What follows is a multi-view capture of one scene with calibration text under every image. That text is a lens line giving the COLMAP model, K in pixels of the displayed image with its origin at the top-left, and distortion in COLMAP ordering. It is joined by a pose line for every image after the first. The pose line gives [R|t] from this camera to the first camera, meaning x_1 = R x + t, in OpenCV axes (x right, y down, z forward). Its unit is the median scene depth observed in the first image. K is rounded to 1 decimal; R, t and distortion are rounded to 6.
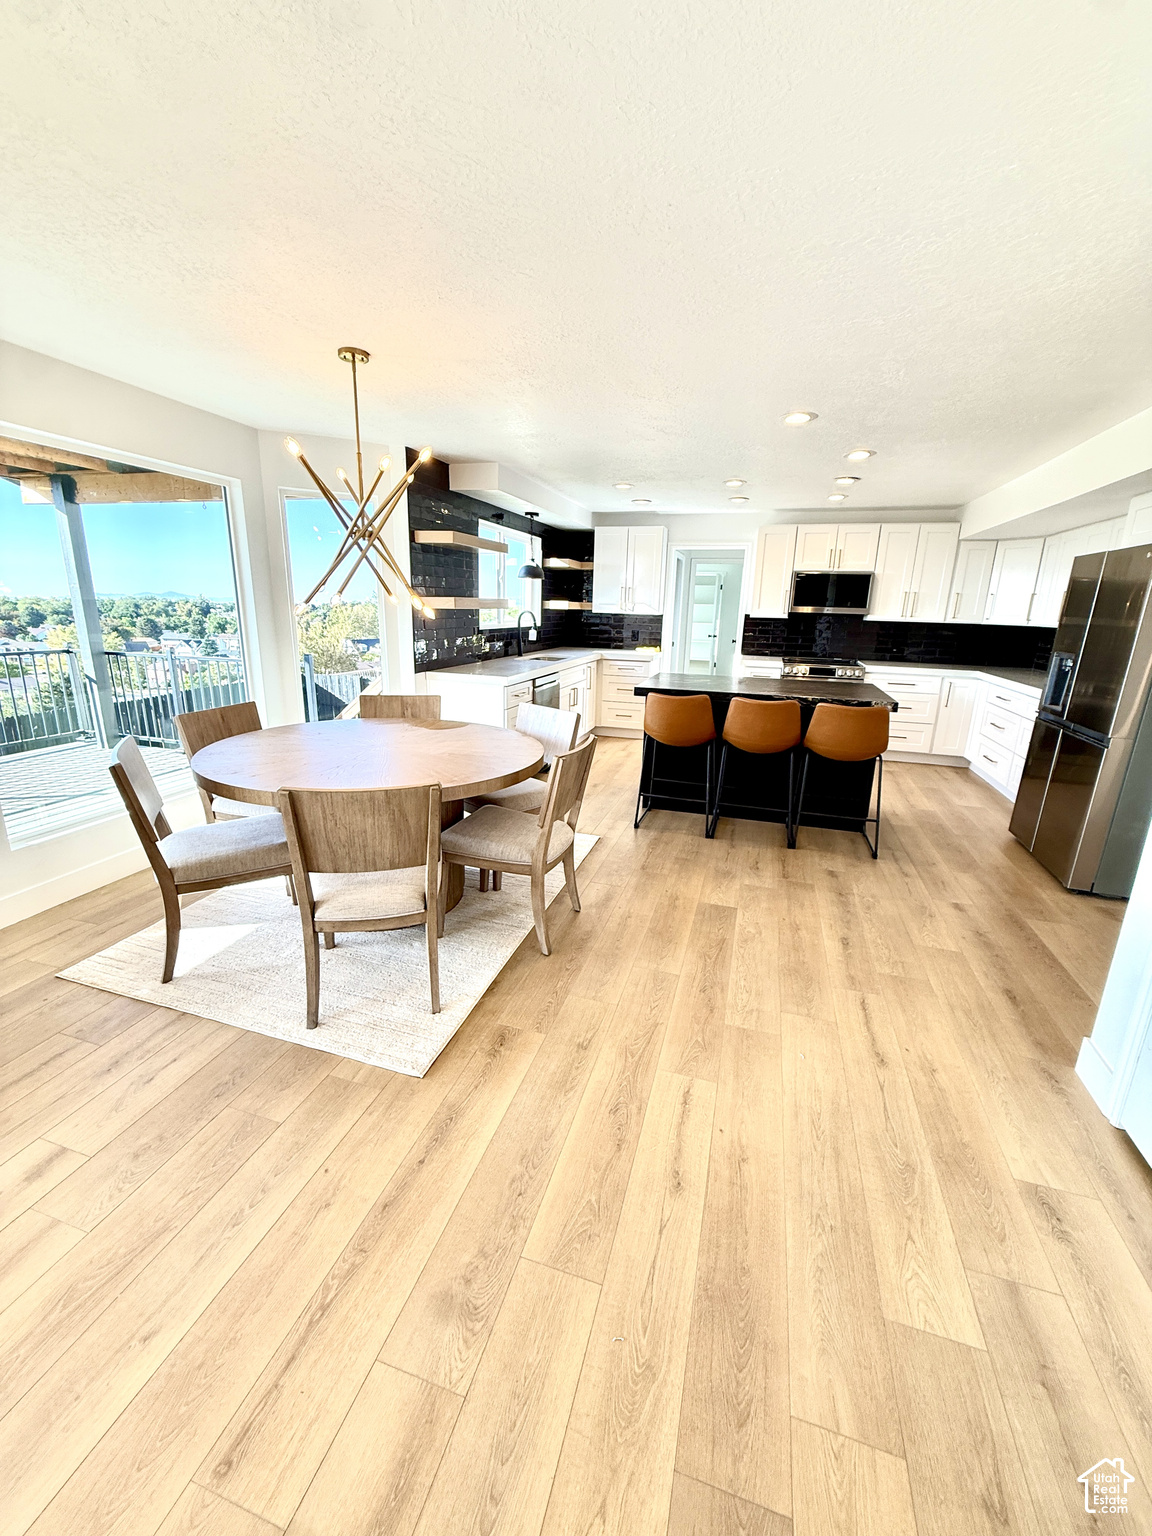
lens RADIAL K [[612.3, 0, 576.1], [0, 612.3, 768.7], [0, 0, 1]] dist [0.002308, 0.000128]
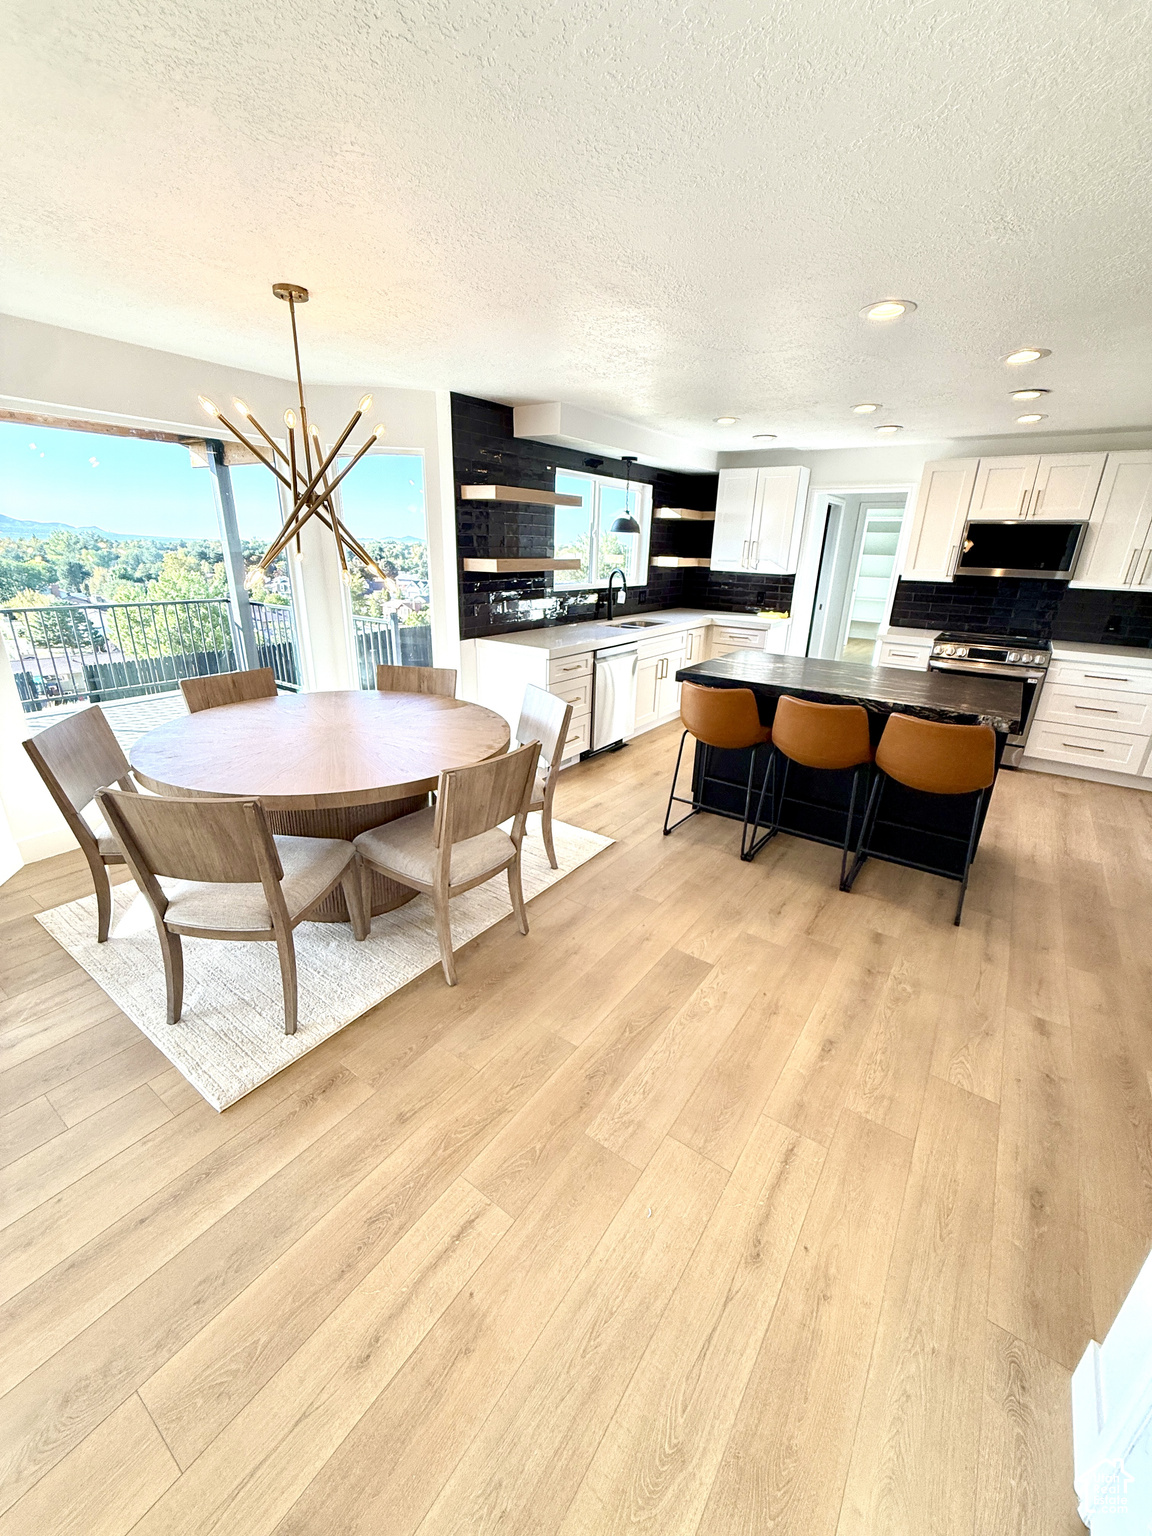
lens RADIAL K [[612.3, 0, 574.2], [0, 612.3, 768.1], [0, 0, 1]] dist [0.002308, 0.000128]
pose [[0.949481, 0.108397, -0.294510, 0.253136], [-0.083773, 0.991945, 0.095017, -0.078300], [0.302437, -0.065544, 0.950913, 0.165671]]
